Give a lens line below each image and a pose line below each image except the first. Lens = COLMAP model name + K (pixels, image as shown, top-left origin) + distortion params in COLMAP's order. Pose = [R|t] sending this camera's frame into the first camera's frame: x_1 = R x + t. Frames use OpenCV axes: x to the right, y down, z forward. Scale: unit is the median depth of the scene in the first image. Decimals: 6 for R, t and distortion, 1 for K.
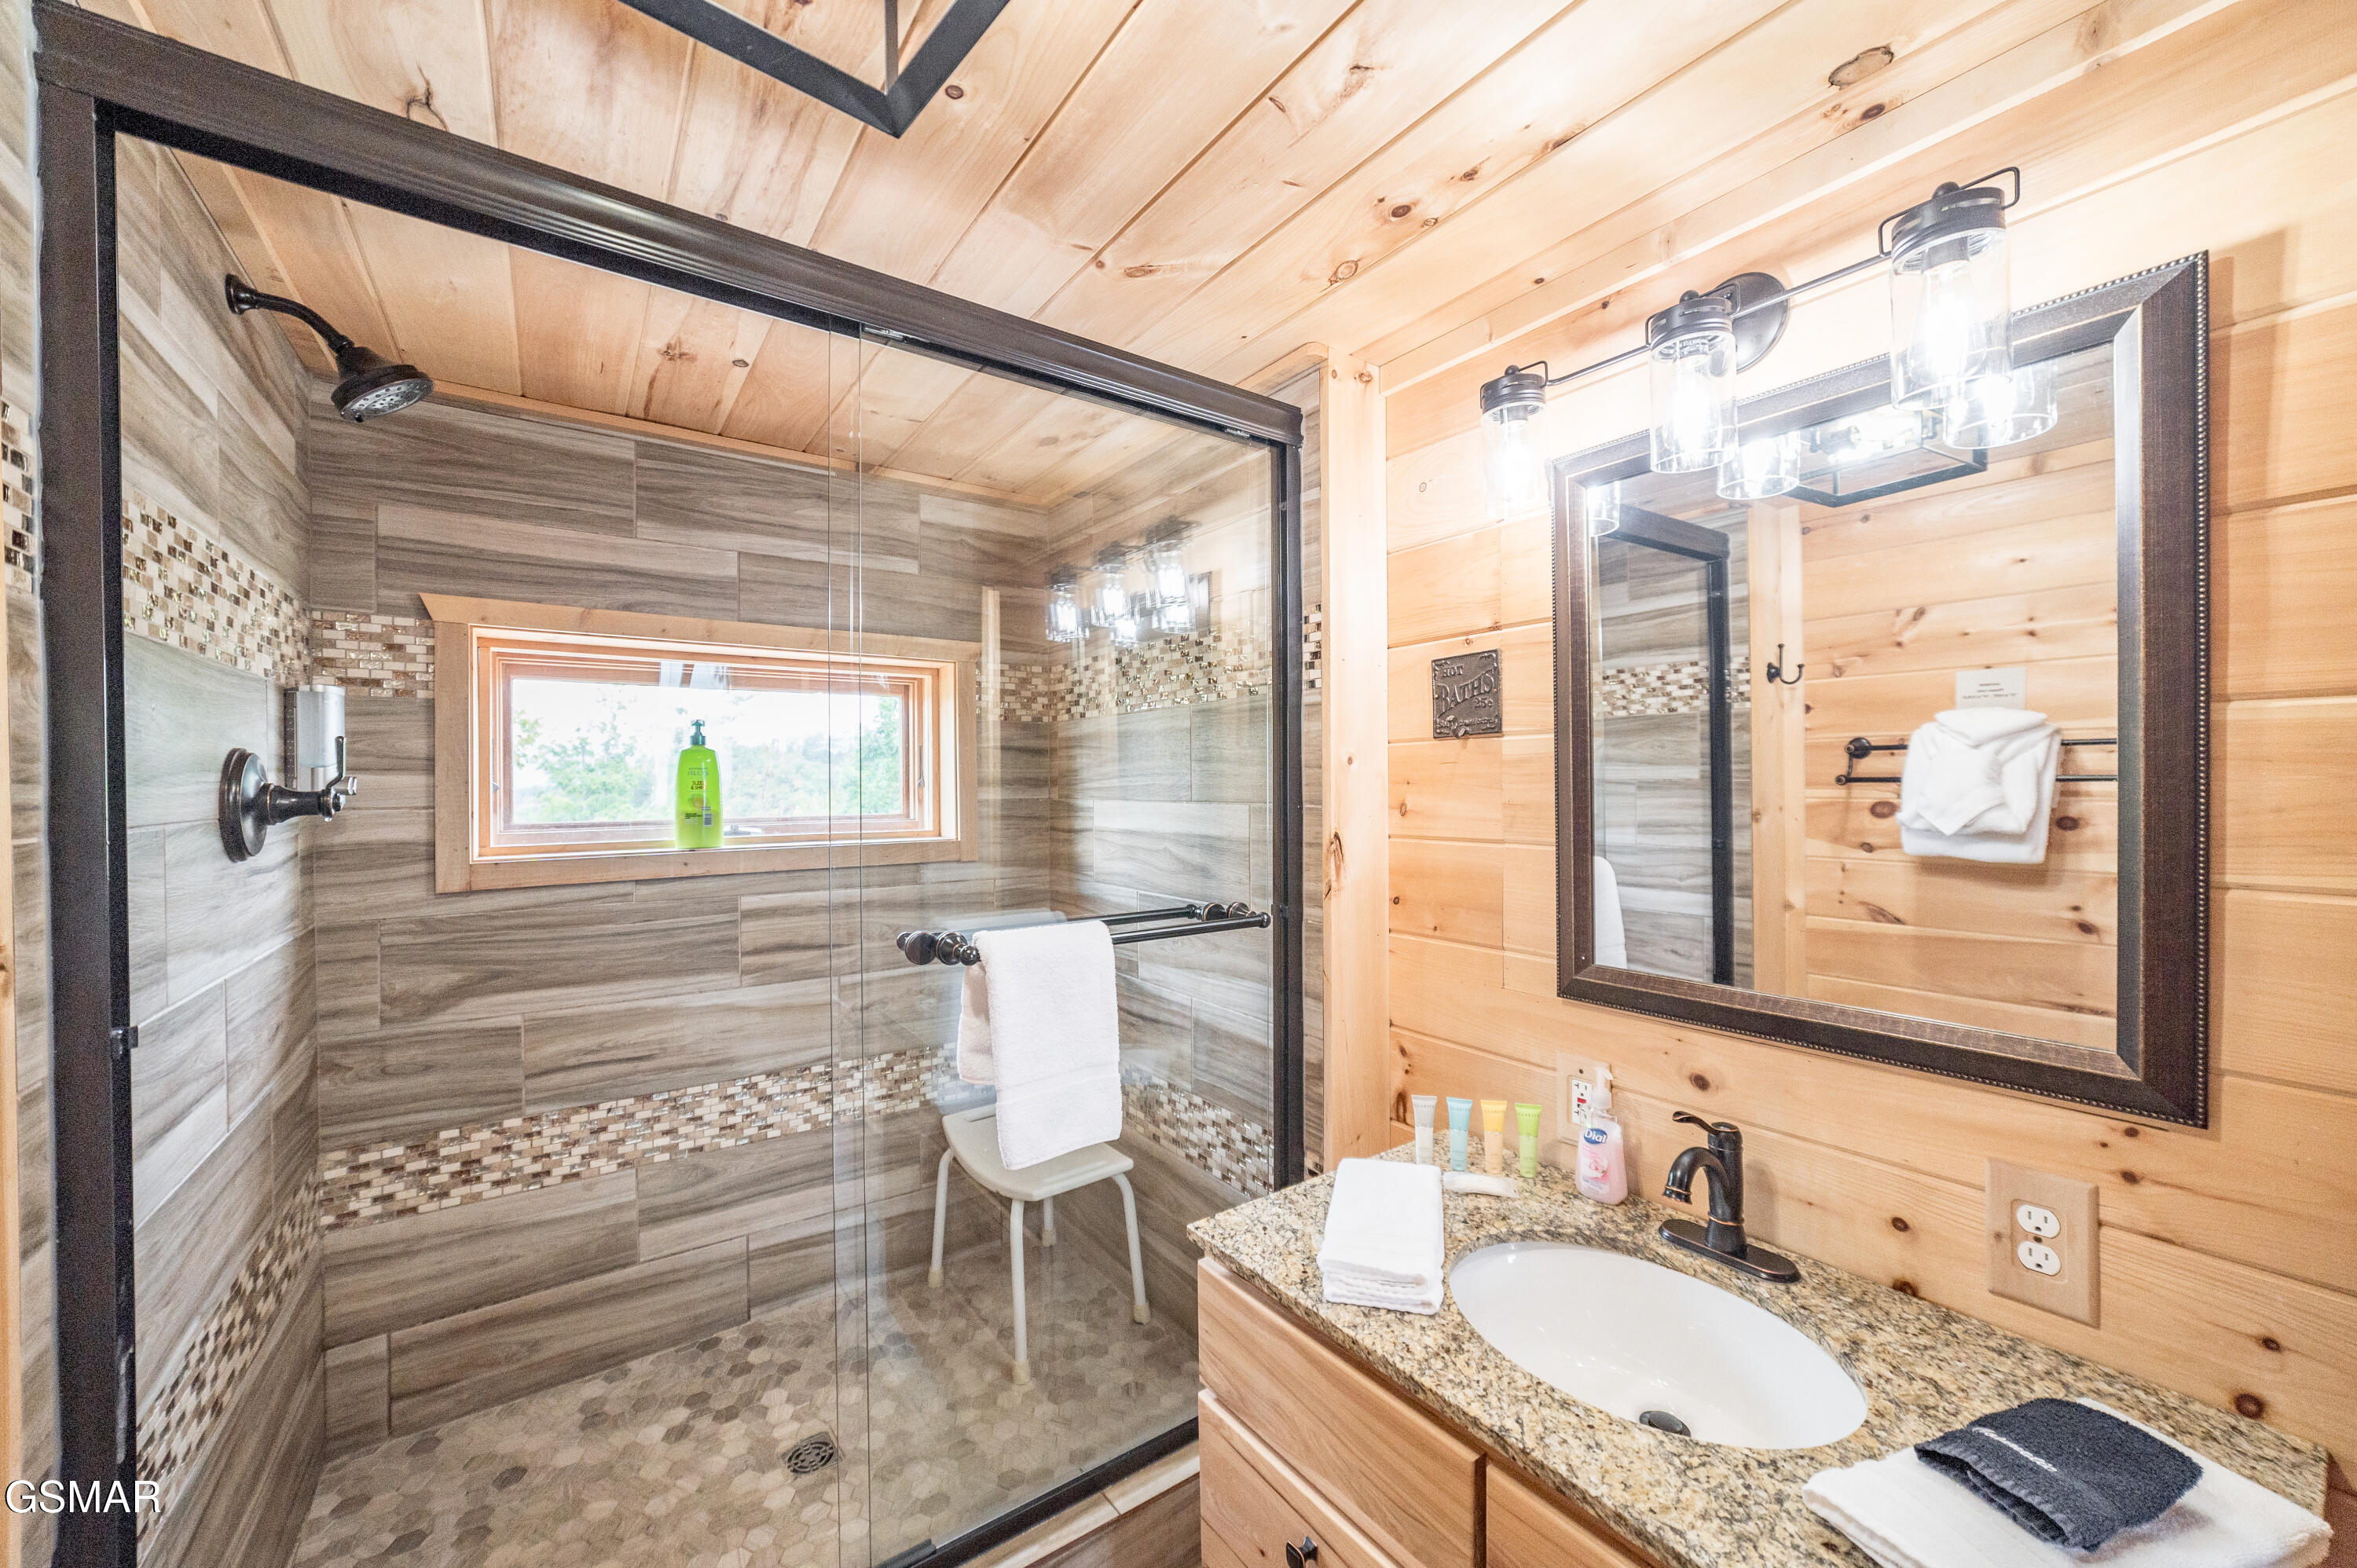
lens RADIAL K [[891.6, 0, 1180.5], [0, 891.6, 787.4], [0, 0, 1]] dist [-0.018444, 0.006942]
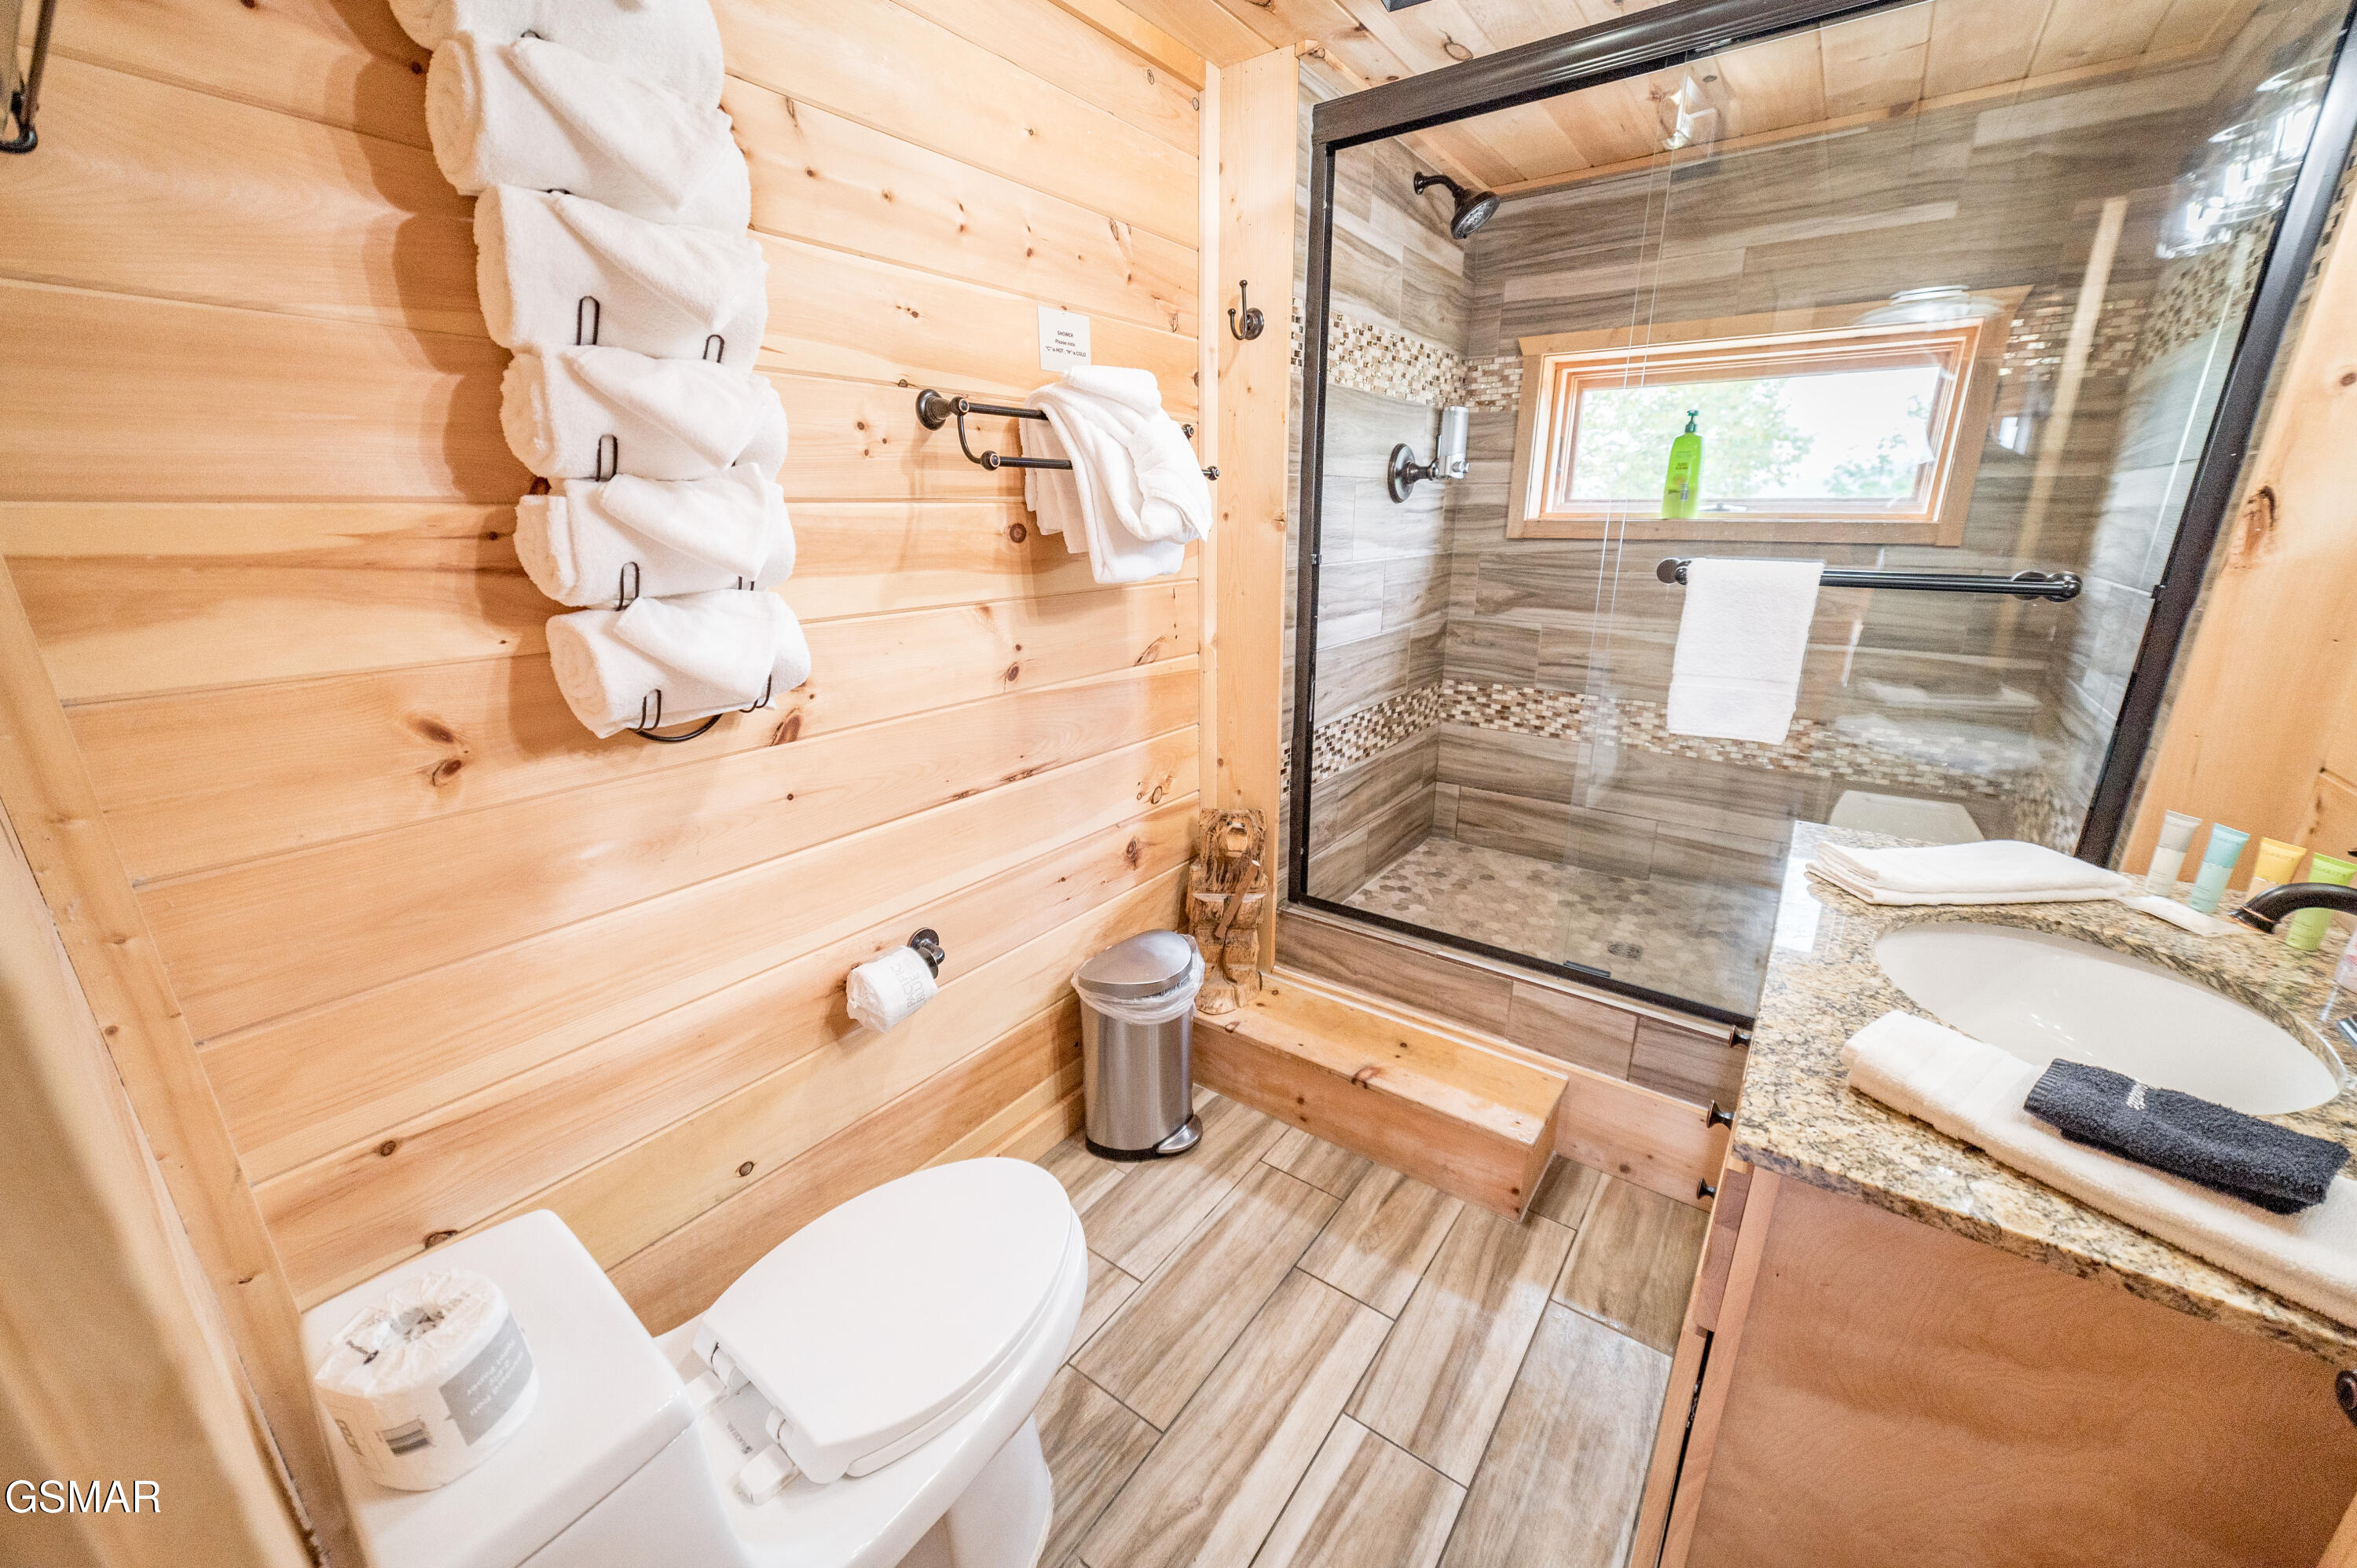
lens RADIAL K [[891.6, 0, 1180.5], [0, 891.6, 787.4], [0, 0, 1]] dist [-0.018444, 0.006942]
pose [[0.304337, 0.287508, -0.908140, 0.611436], [-0.007568, 0.954063, 0.299510, 0.073560], [0.952534, -0.084279, 0.292532, -0.096503]]
